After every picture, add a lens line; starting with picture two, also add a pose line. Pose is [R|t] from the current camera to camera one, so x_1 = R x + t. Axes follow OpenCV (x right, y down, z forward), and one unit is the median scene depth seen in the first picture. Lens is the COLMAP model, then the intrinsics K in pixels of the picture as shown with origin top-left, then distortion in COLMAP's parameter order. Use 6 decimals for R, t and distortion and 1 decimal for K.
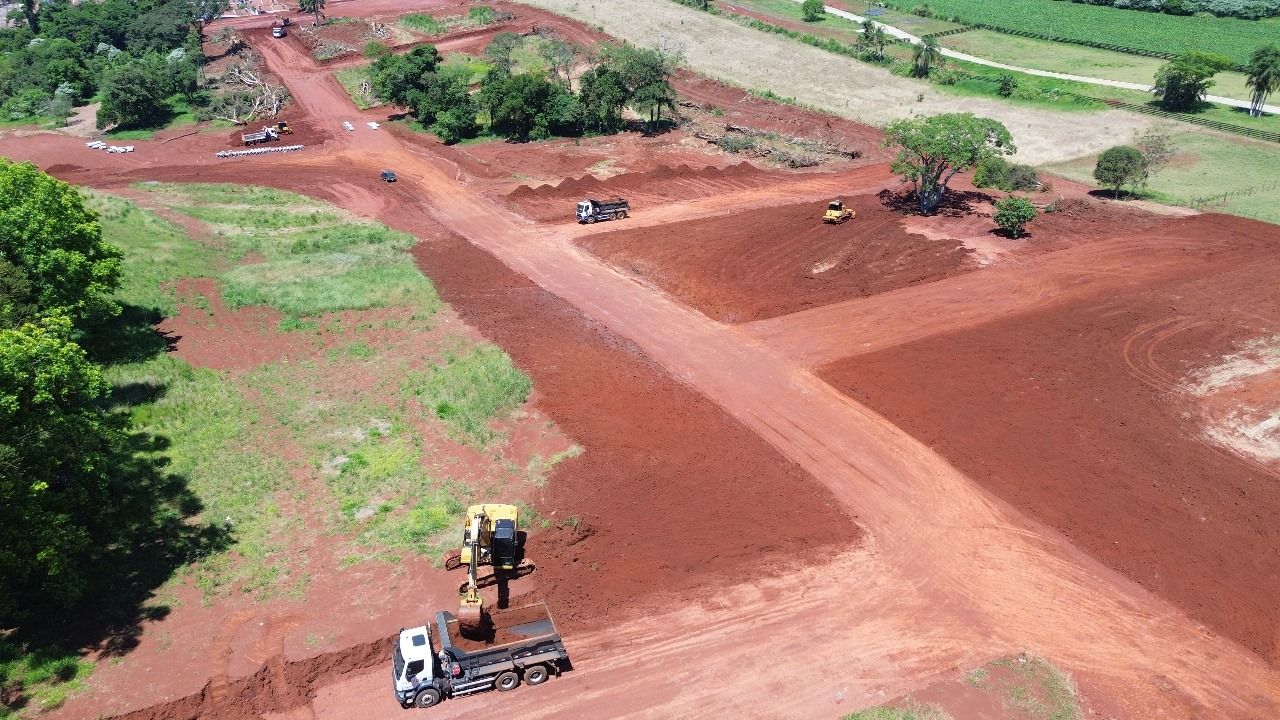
lens RADIAL K [[905.6, 0, 646.6], [0, 905.6, 354.8], [0, 0, 1]] dist [0.077817, -0.076929]
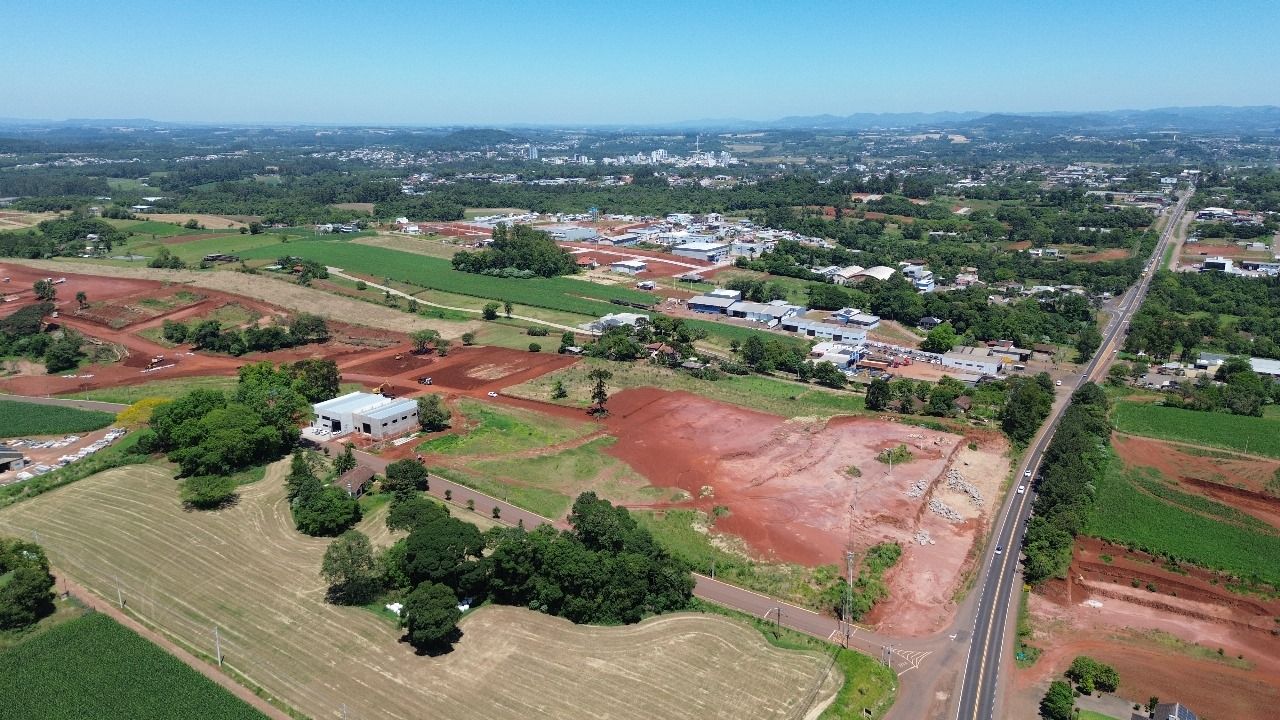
lens RADIAL K [[905.6, 0, 646.6], [0, 905.6, 354.8], [0, 0, 1]] dist [0.077817, -0.076929]
pose [[0.855268, -0.123465, 0.503262, -0.499800], [0.219126, 0.966265, -0.135339, 0.349955], [-0.469575, 0.226029, 0.853470, -1.662535]]
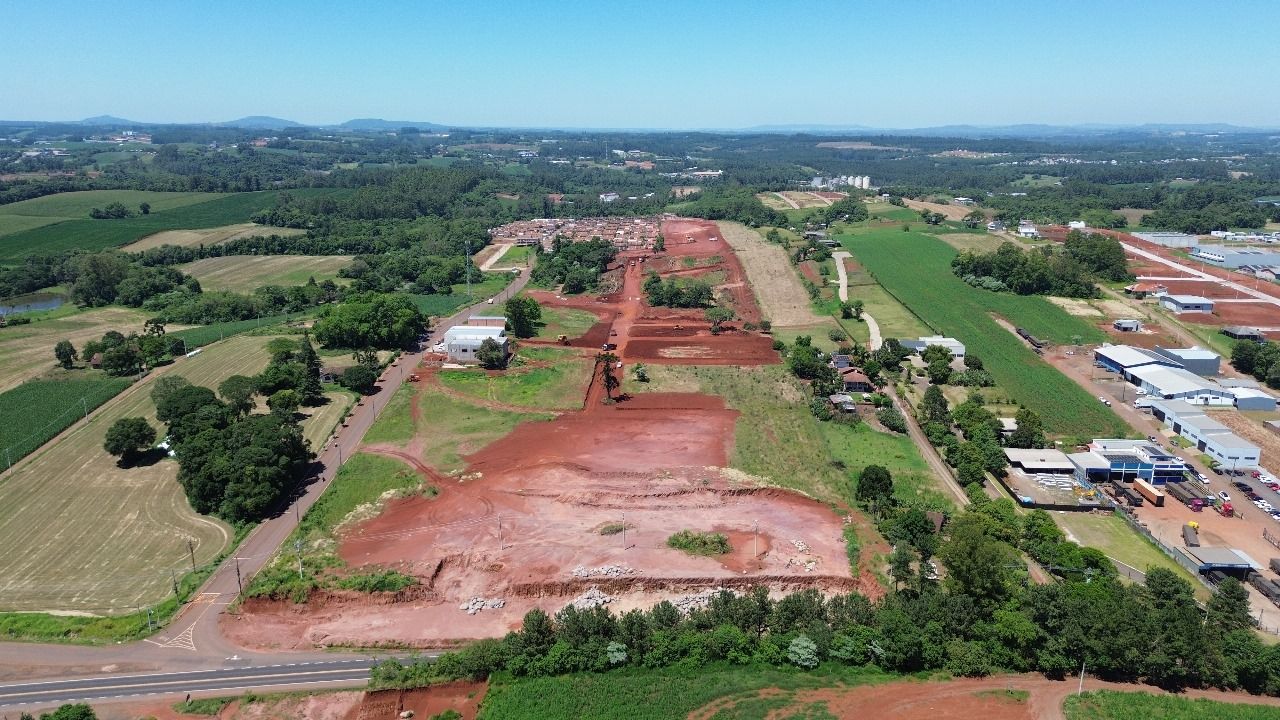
lens RADIAL K [[905.6, 0, 646.6], [0, 905.6, 354.8], [0, 0, 1]] dist [0.077817, -0.076929]
pose [[0.878492, 0.121970, -0.461926, 1.127464], [-0.209984, 0.967041, -0.144006, 0.349597], [0.429137, 0.223505, 0.875149, -1.549184]]
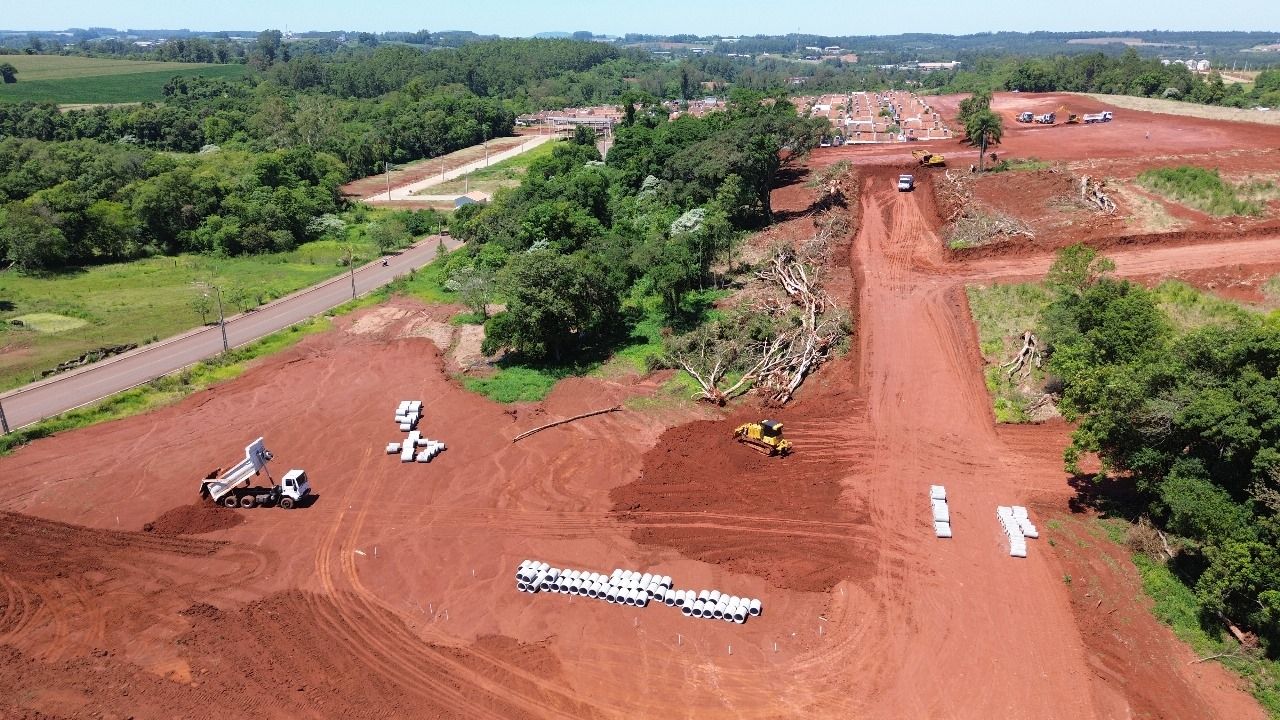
lens RADIAL K [[905.6, 0, 646.6], [0, 905.6, 354.8], [0, 0, 1]] dist [0.077817, -0.076929]
pose [[0.767274, 0.210598, -0.605755, -0.221192], [-0.277558, 0.960547, -0.017621, -0.272396], [0.578145, 0.181652, 0.795456, 0.673292]]
